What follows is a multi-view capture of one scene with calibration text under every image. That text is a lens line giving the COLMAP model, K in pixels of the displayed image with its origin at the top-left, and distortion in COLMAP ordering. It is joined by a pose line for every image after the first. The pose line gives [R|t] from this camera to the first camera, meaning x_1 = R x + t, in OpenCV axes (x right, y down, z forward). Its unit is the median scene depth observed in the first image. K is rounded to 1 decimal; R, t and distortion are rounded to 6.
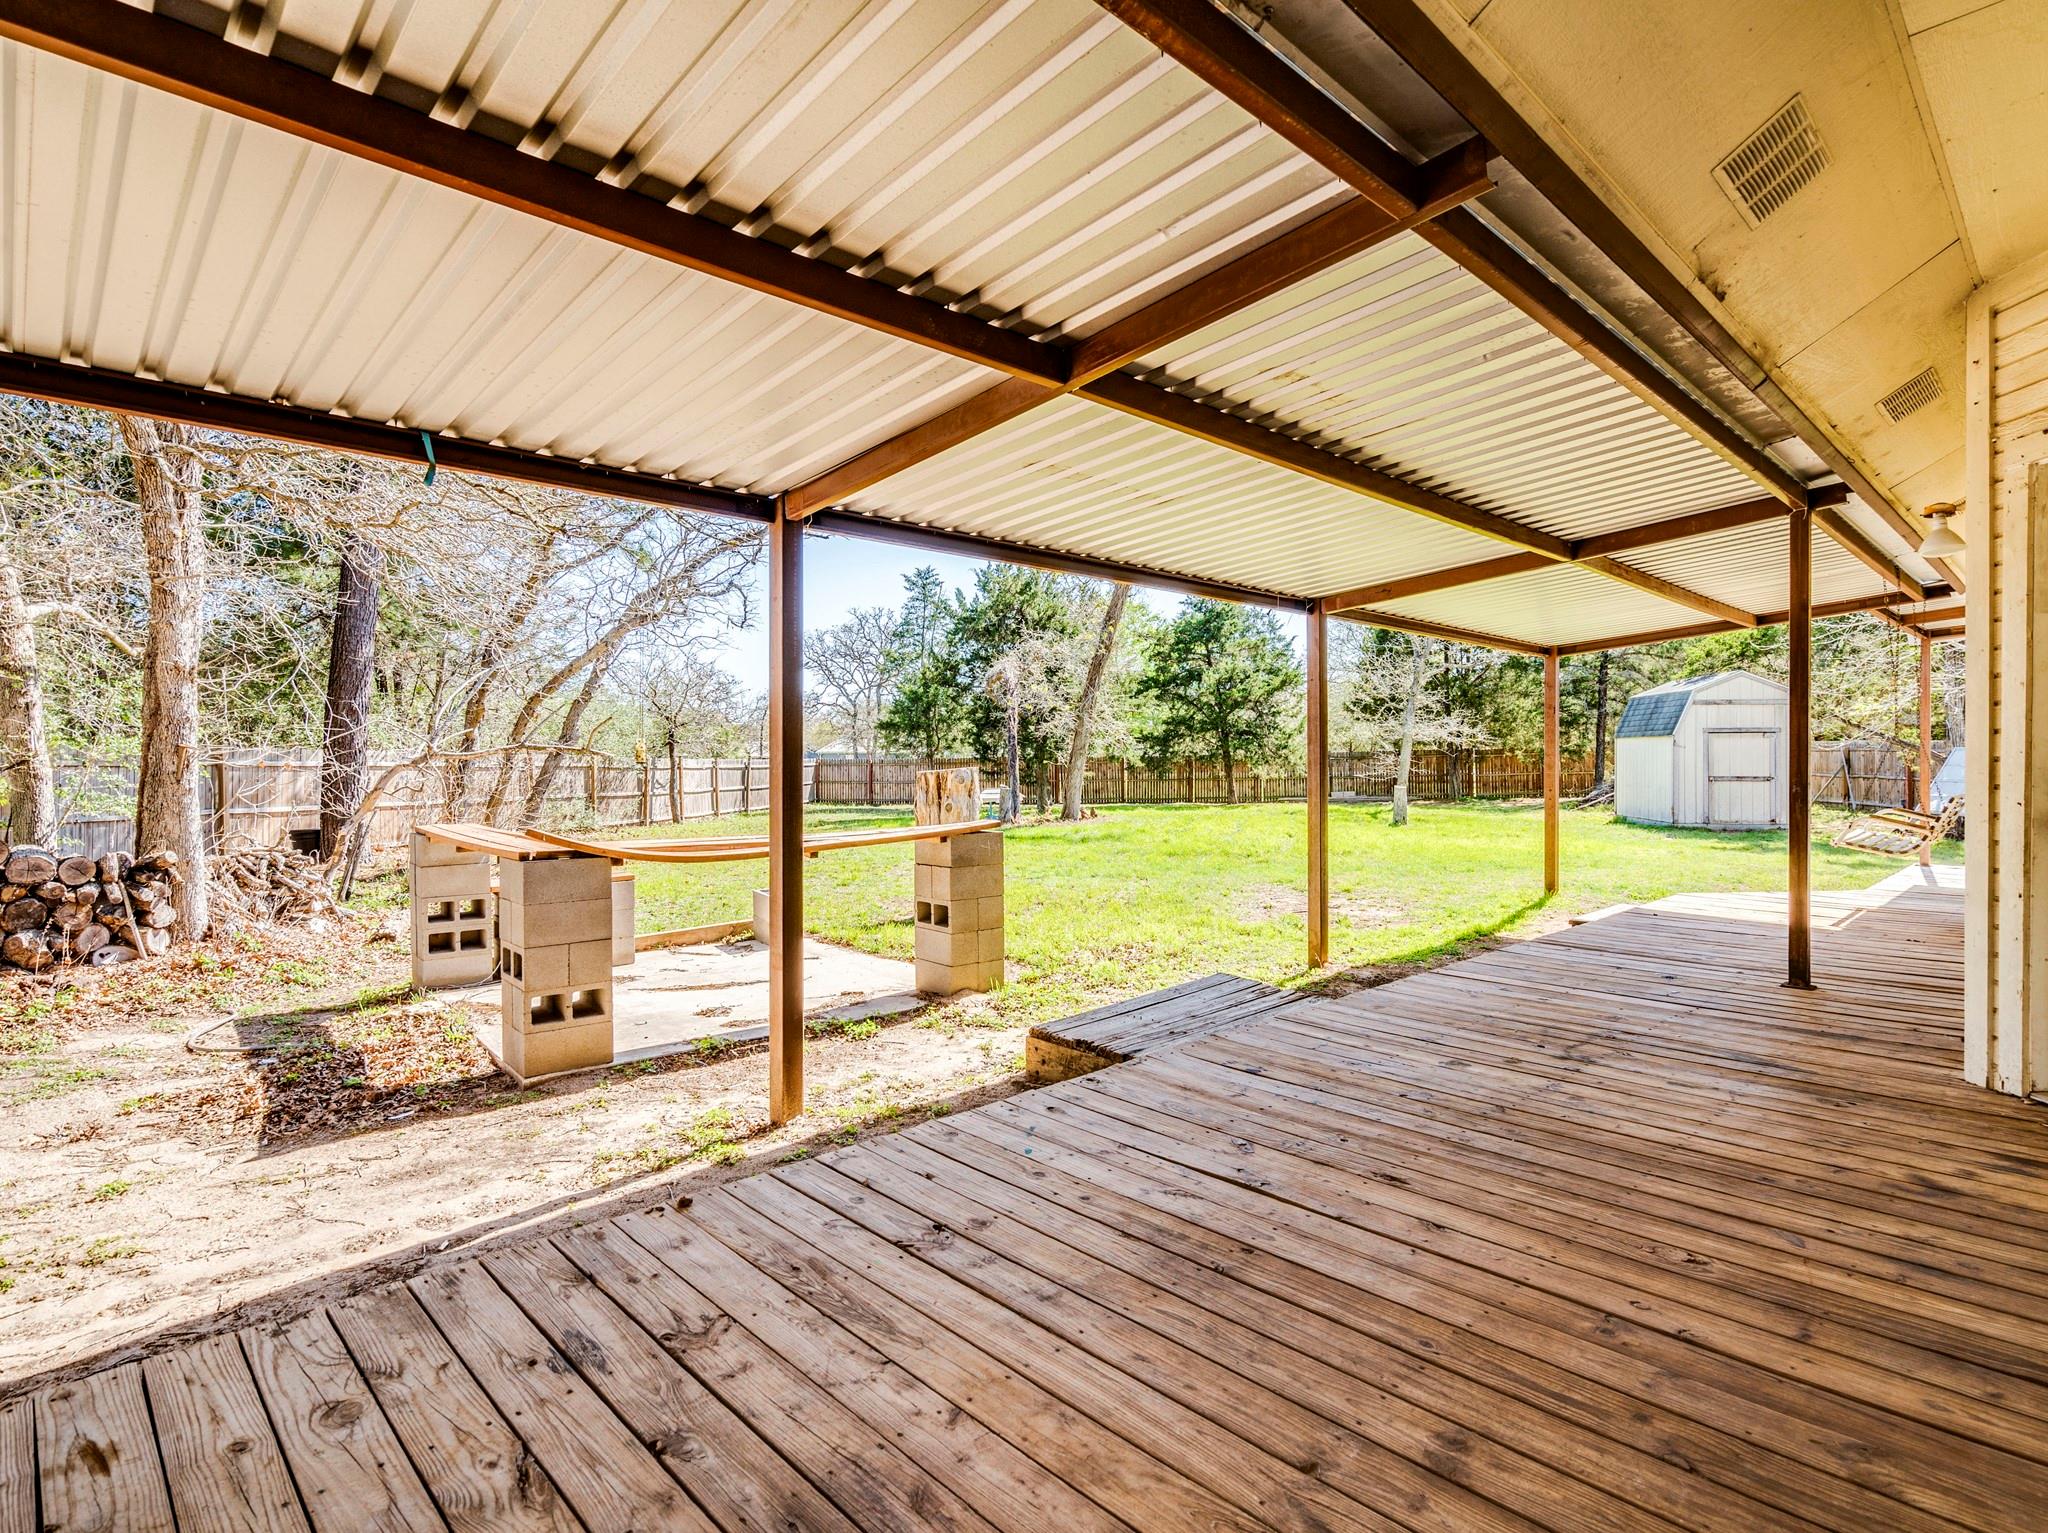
lens RADIAL K [[1064.0, 0, 1011.4], [0, 1064.0, 759.4], [0, 0, 1]] dist [-0.001563, -0.000117]
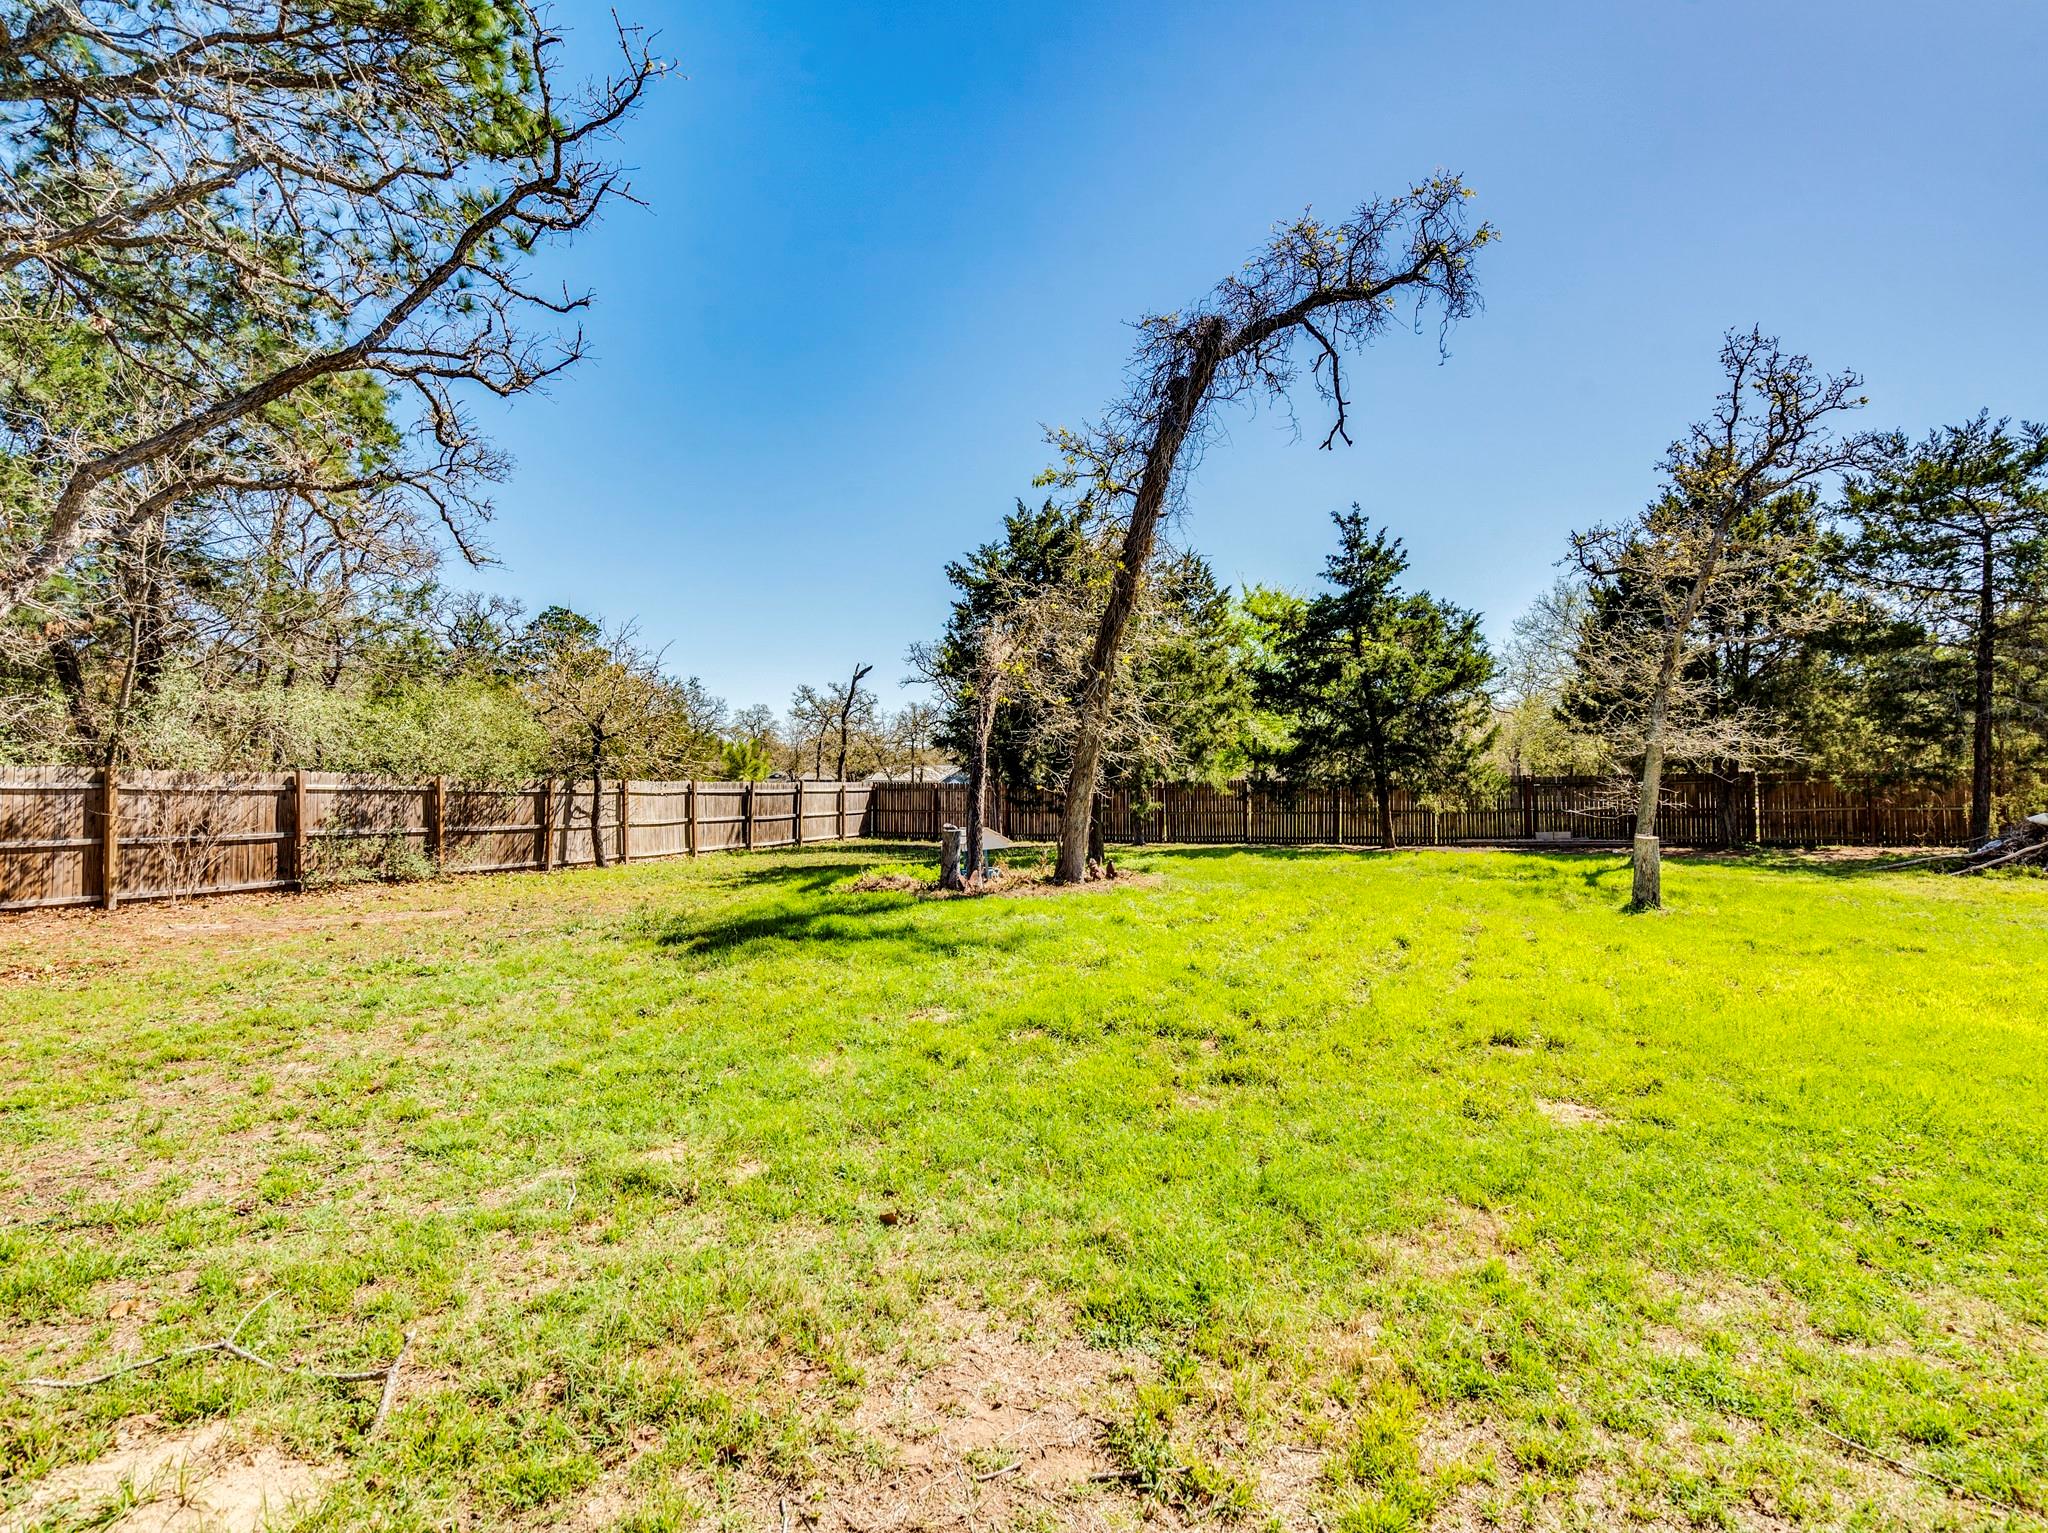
lens RADIAL K [[1051.0, 0, 1031.4], [0, 1051.0, 763.3], [0, 0, 1]] dist [-0.001764, 0.000547]
pose [[0.985297, 0.001750, -0.170843, 0.094371], [-0.005230, 0.999788, -0.019922, 0.000171], [0.170772, 0.020522, 0.985097, 0.265892]]
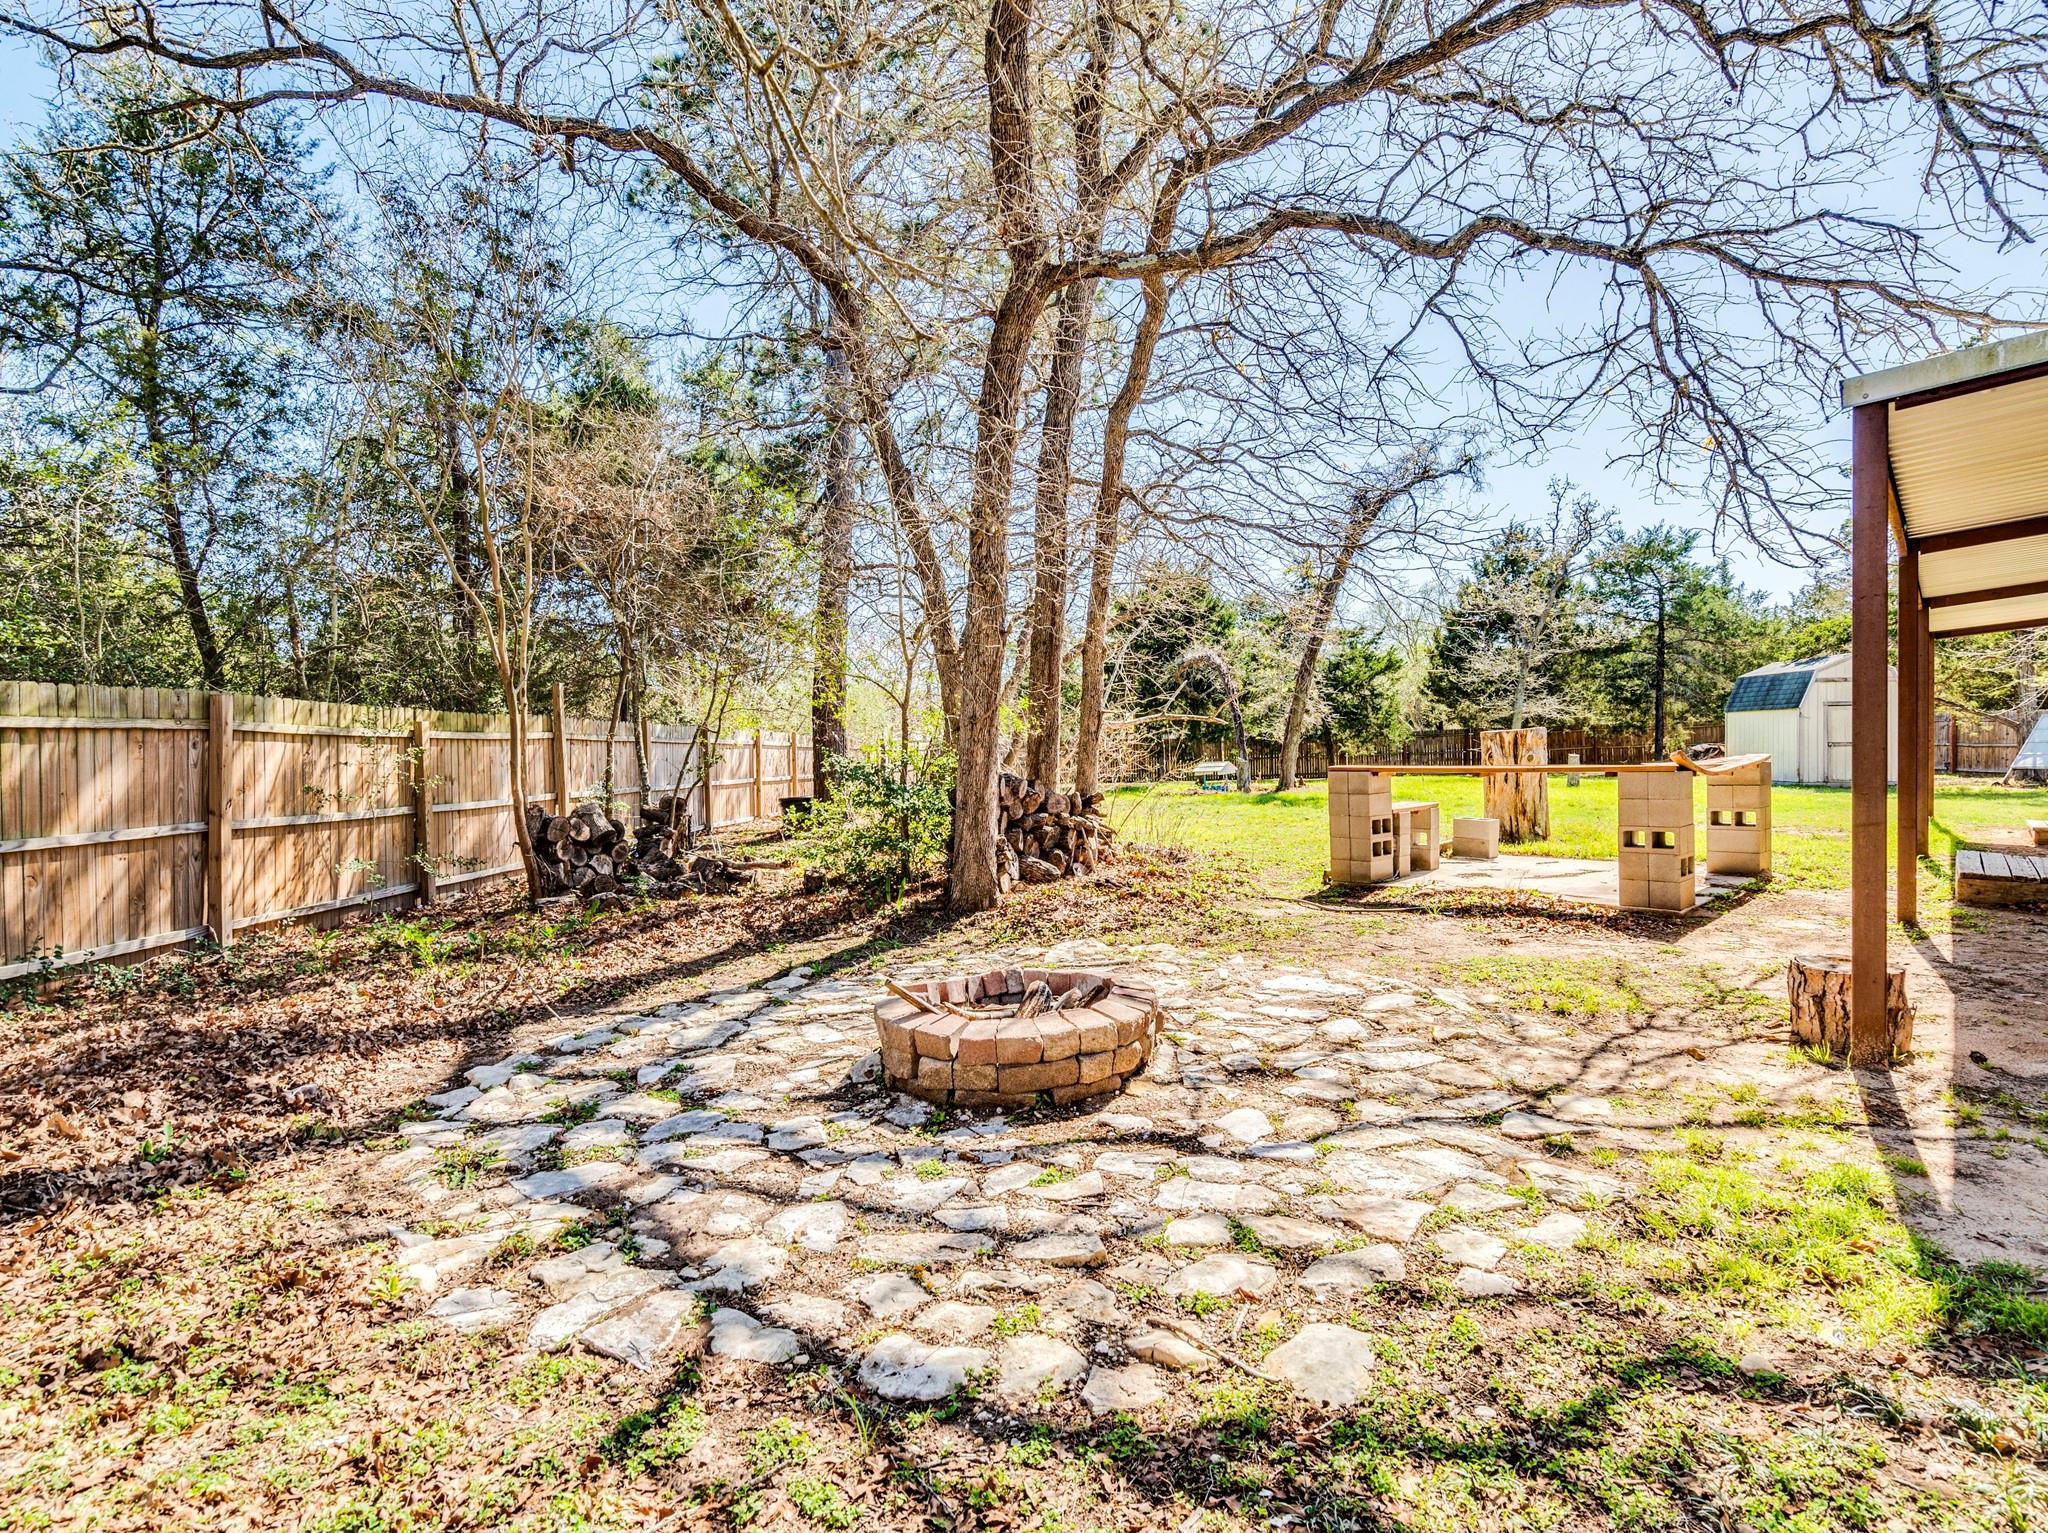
lens RADIAL K [[1051.0, 0, 1031.4], [0, 1051.0, 763.3], [0, 0, 1]] dist [-0.001764, 0.000547]
pose [[0.995383, -0.015582, 0.094712, -0.212710], [0.014484, 0.999820, 0.012273, 0.007804], [-0.094886, -0.010845, 0.995429, -0.055327]]
